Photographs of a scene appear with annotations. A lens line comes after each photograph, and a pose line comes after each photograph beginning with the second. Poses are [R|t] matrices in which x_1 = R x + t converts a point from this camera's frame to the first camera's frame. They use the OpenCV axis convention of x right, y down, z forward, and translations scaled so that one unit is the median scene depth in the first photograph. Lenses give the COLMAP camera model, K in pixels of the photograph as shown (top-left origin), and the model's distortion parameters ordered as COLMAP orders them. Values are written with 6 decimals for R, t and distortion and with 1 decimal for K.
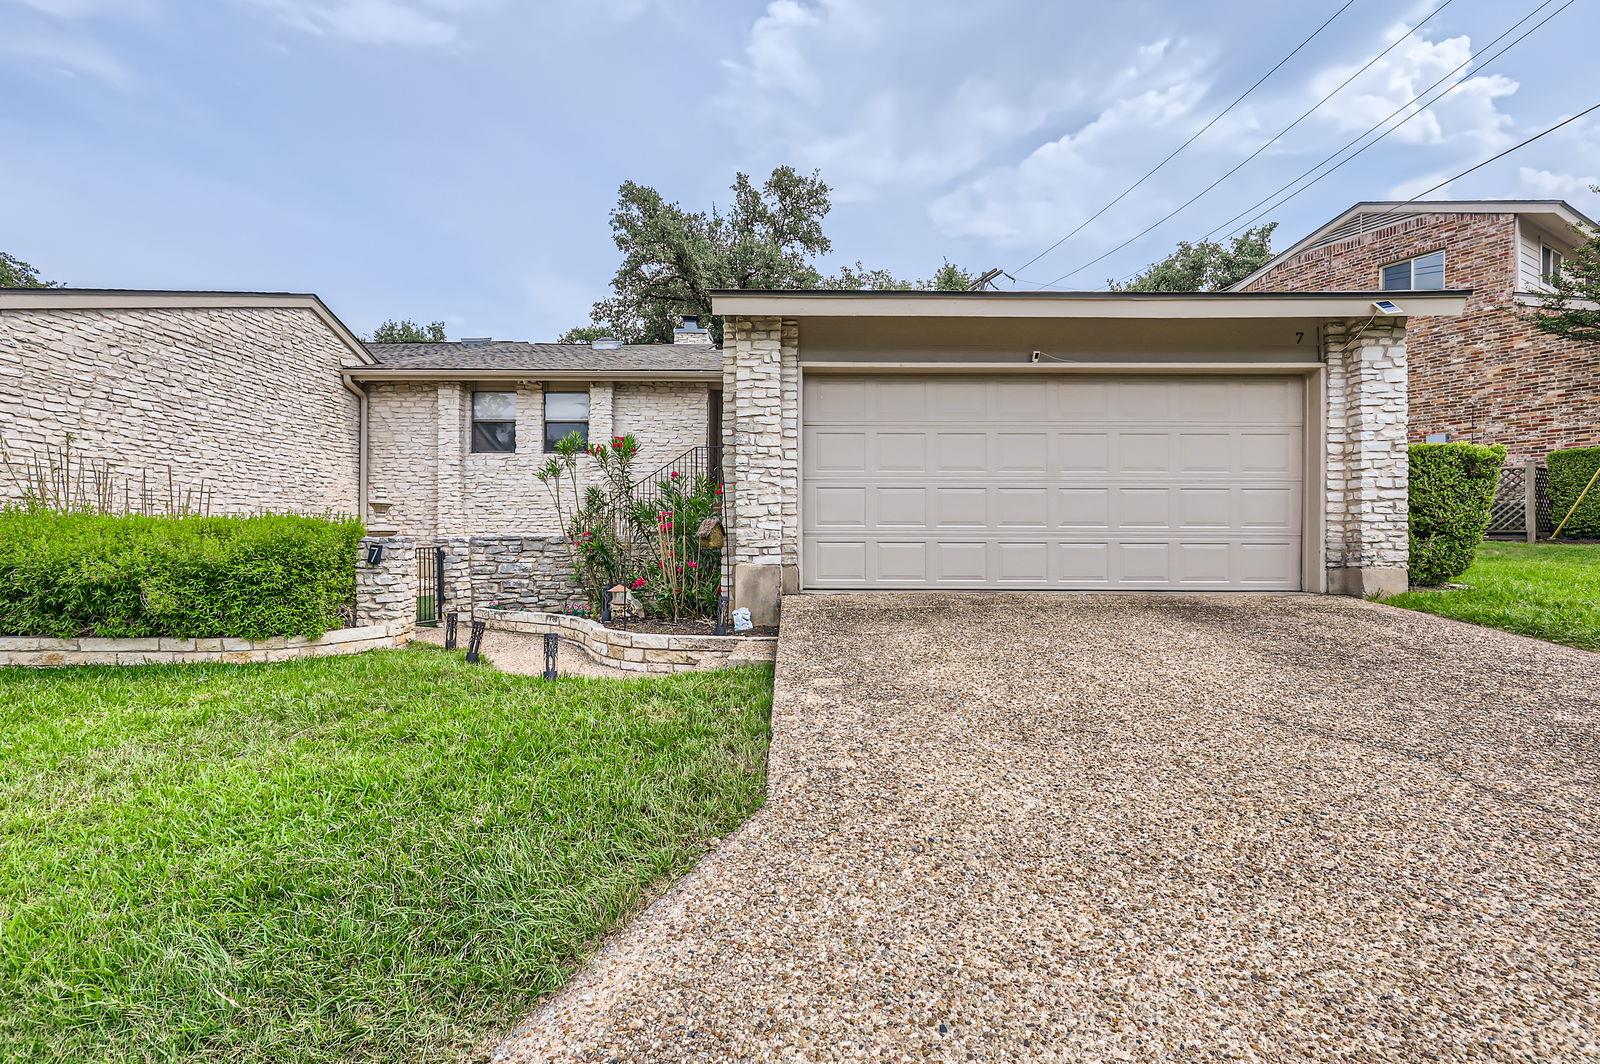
lens RADIAL K [[718.0, 0, 790.9], [0, 718.0, 532.5], [0, 0, 1]] dist [0.005673, -0.002393]
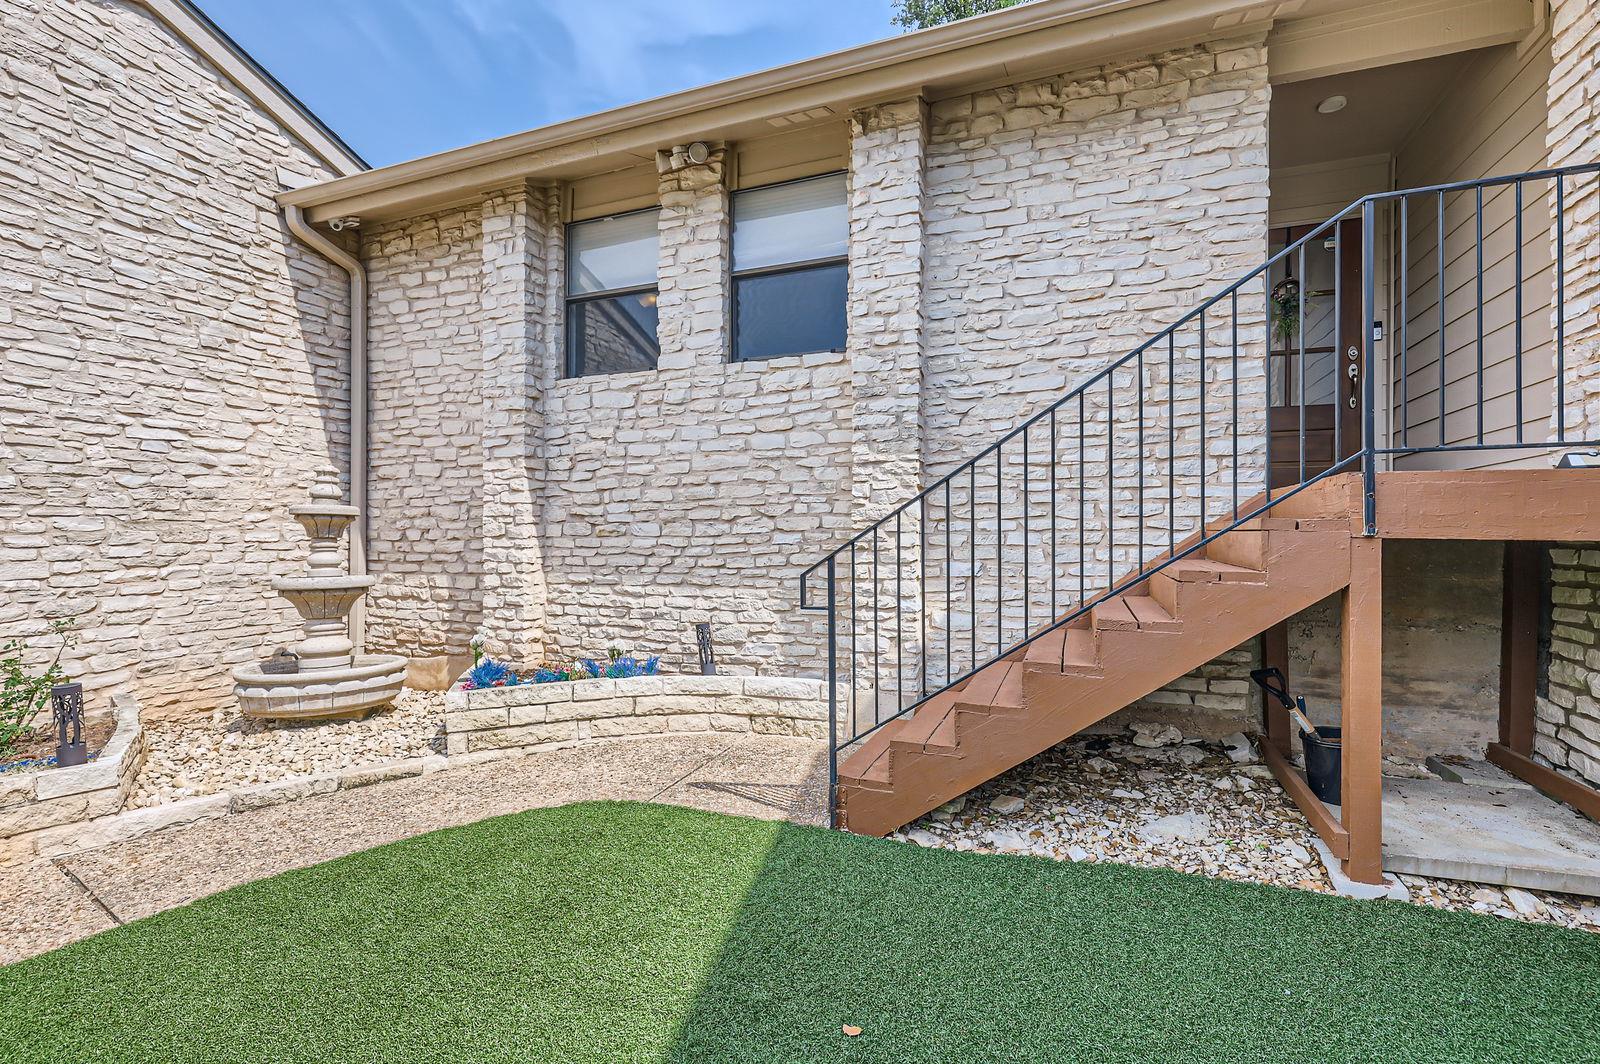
lens RADIAL K [[718.0, 0, 797.9], [0, 718.0, 534.1], [0, 0, 1]] dist [0.005673, -0.002393]
pose [[0.932131, -0.006756, -0.362058, -0.185214], [0.006210, 0.999977, -0.002672, -0.025258], [0.362068, 0.000242, 0.932152, 0.686987]]
